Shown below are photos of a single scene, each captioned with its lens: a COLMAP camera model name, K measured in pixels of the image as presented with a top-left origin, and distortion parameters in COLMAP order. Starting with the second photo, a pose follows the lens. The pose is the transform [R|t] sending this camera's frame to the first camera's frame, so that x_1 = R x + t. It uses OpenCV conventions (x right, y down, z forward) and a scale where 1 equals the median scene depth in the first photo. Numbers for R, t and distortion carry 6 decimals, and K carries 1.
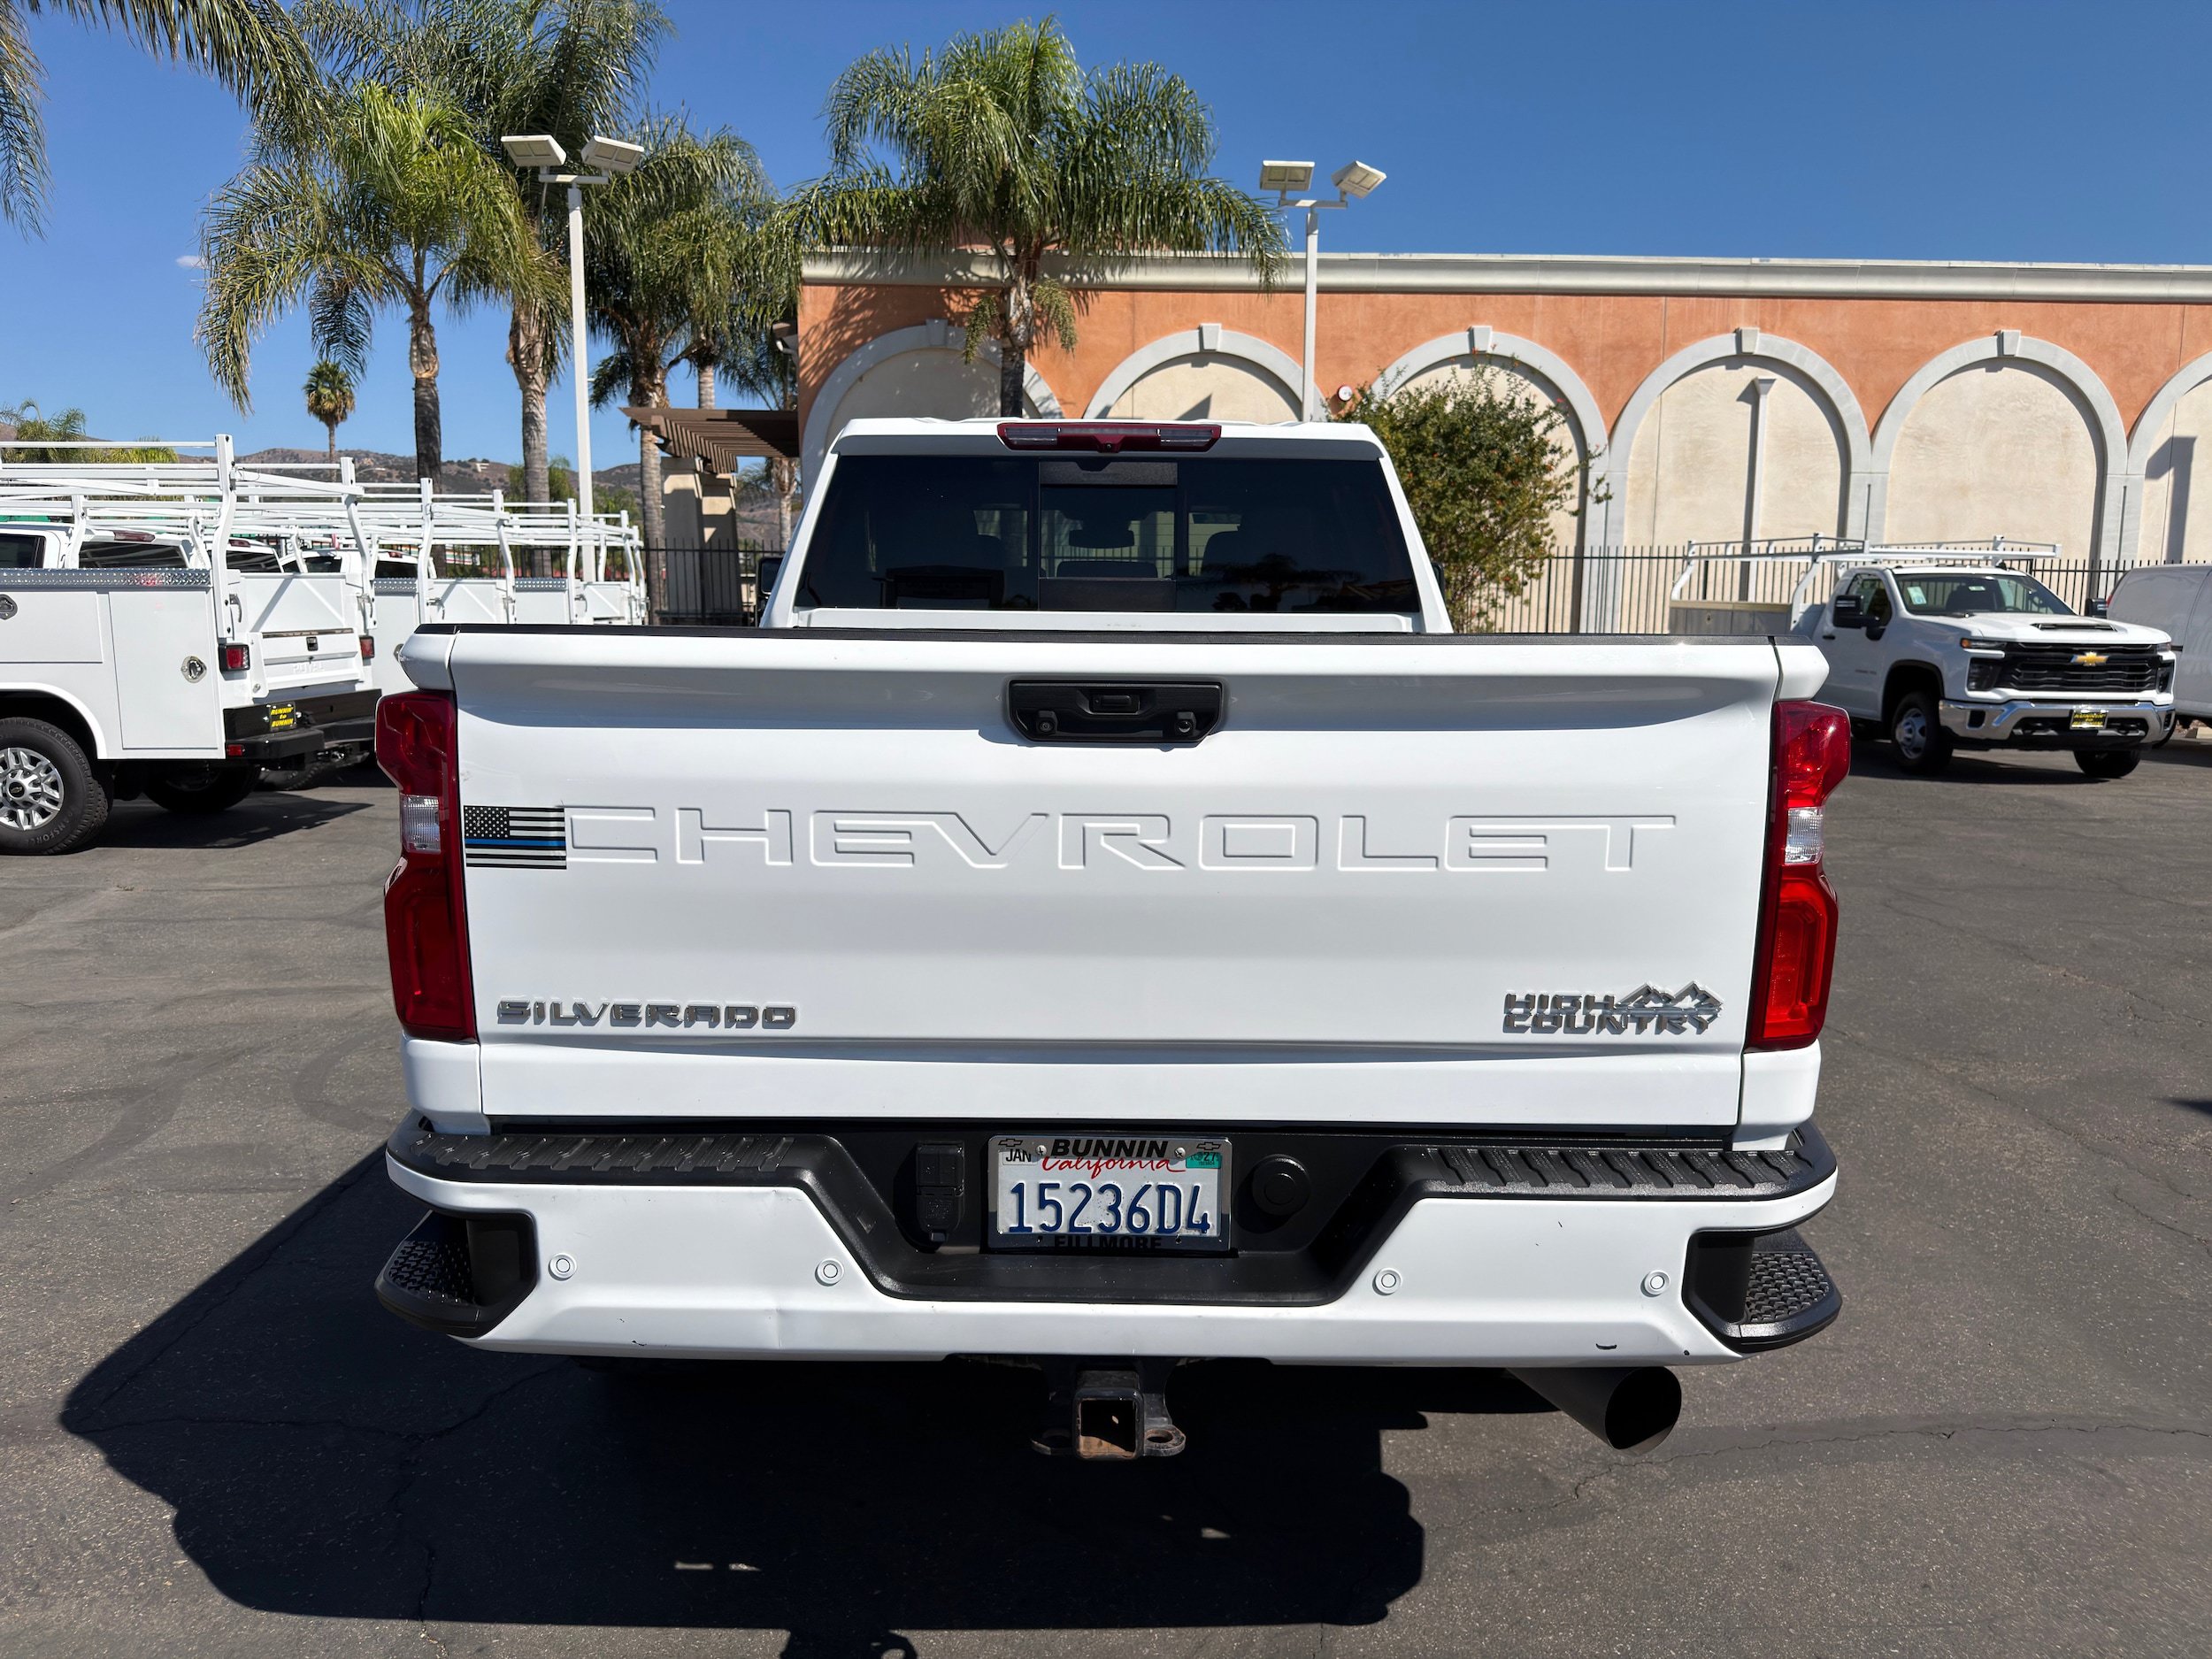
lens RADIAL K [[1565.7, 0, 1113.5], [0, 1565.7, 850.3], [0, 0, 1]] dist [0.034415, -0.043447]
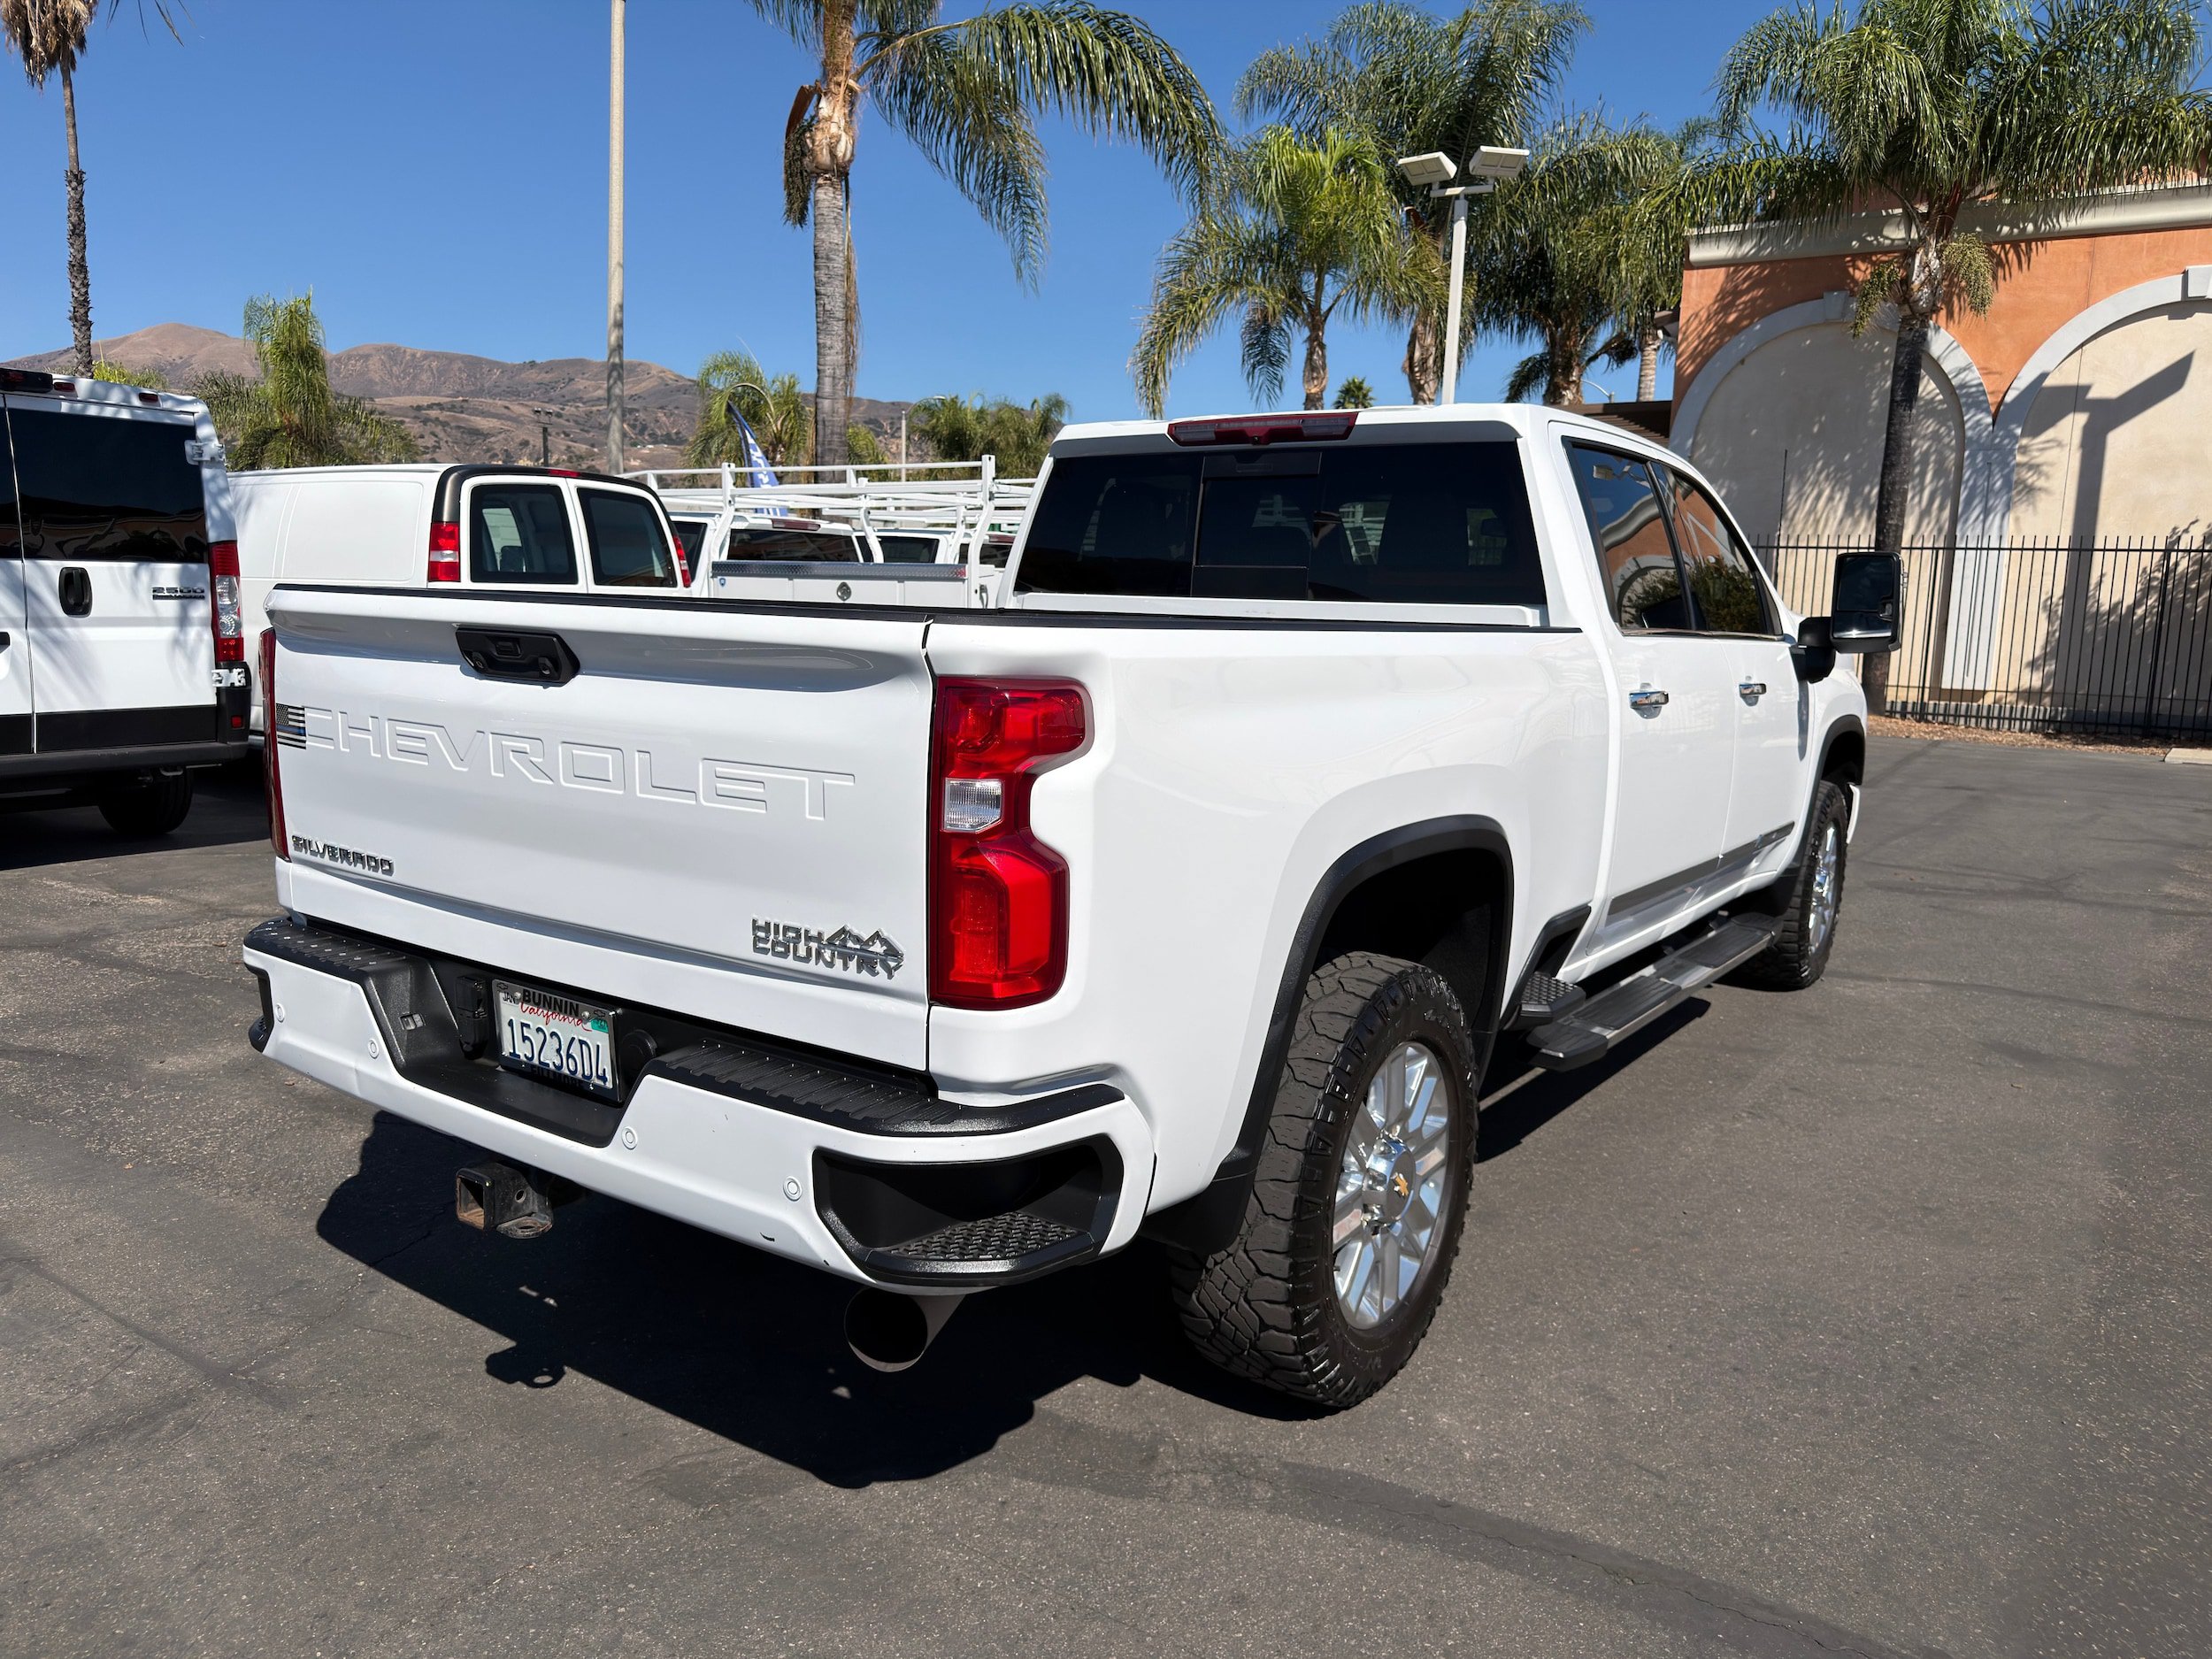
lens RADIAL K [[1565.7, 0, 1096.5], [0, 1565.7, 852.0], [0, 0, 1]] dist [0.034415, -0.043447]
pose [[0.820957, 0.107587, -0.560763, 0.347524], [-0.106490, 0.993706, 0.034749, -0.007140], [0.560972, 0.031188, 0.827247, 0.062235]]
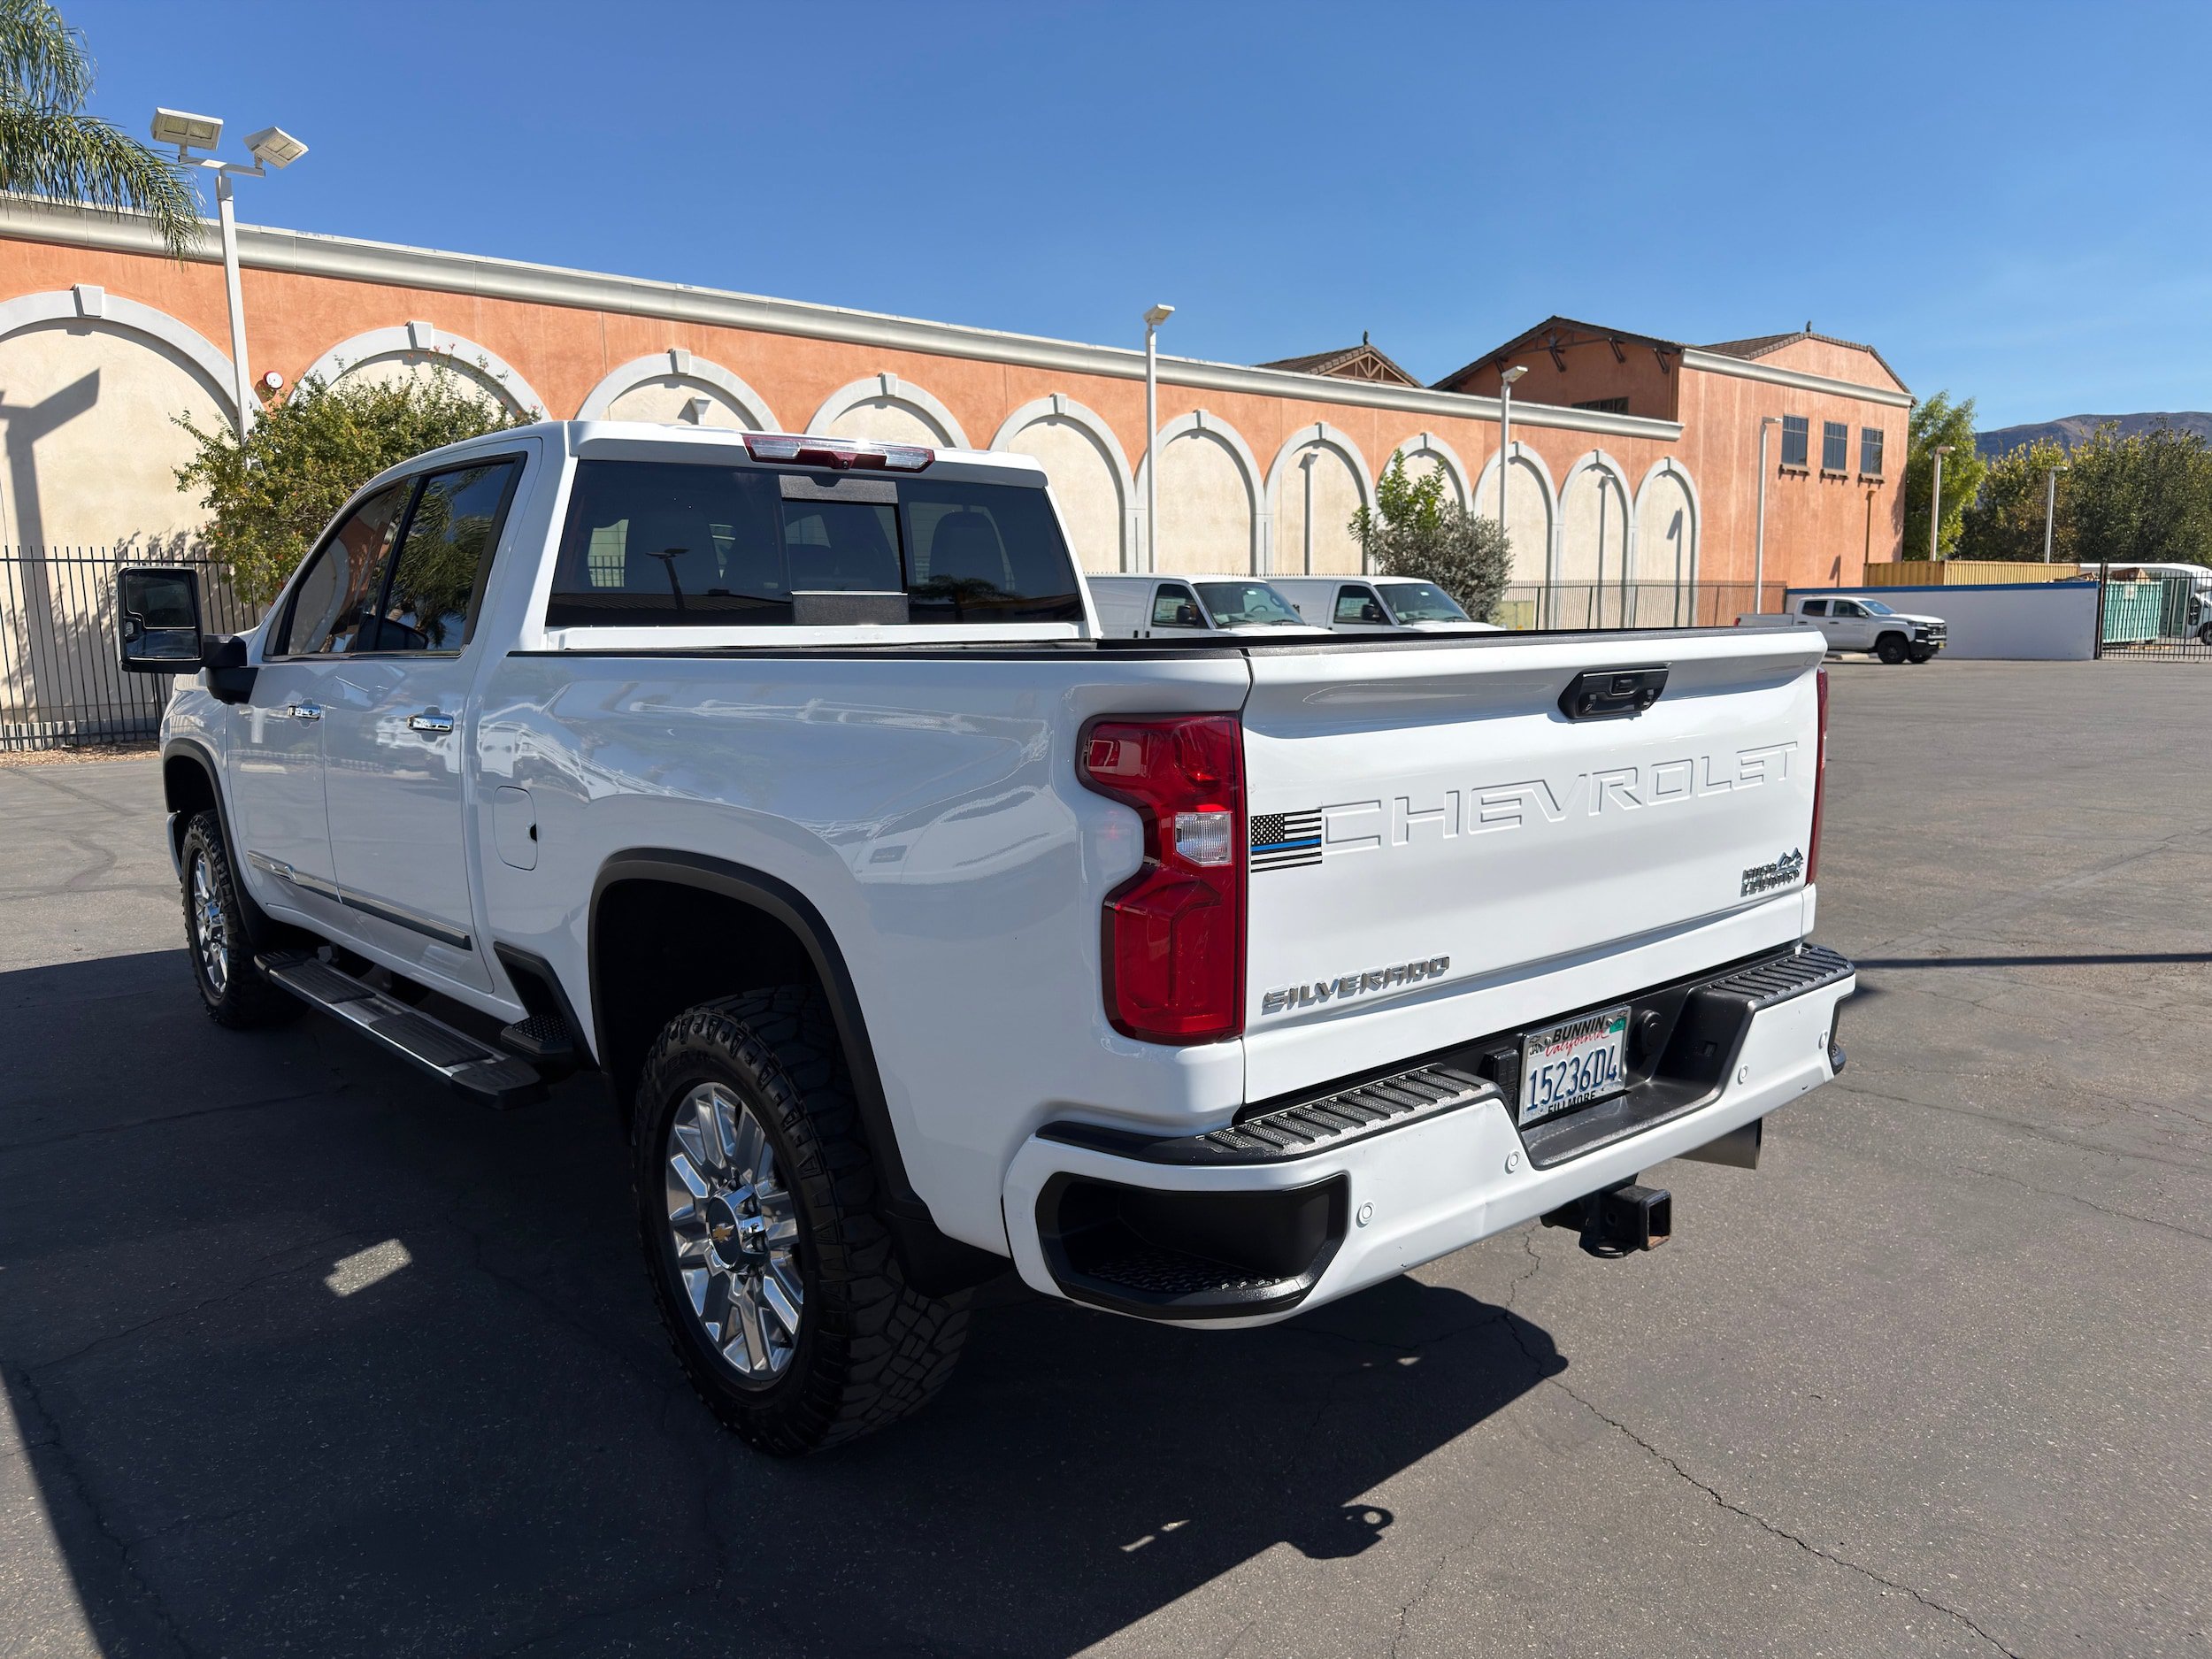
lens RADIAL K [[1565.7, 0, 1110.1], [0, 1565.7, 844.5], [0, 0, 1]] dist [0.034415, -0.043447]
pose [[0.754606, -0.113746, 0.646244, -0.369879], [0.118775, 0.992270, 0.035959, -0.018478], [-0.645339, 0.049623, 0.762283, 0.079686]]
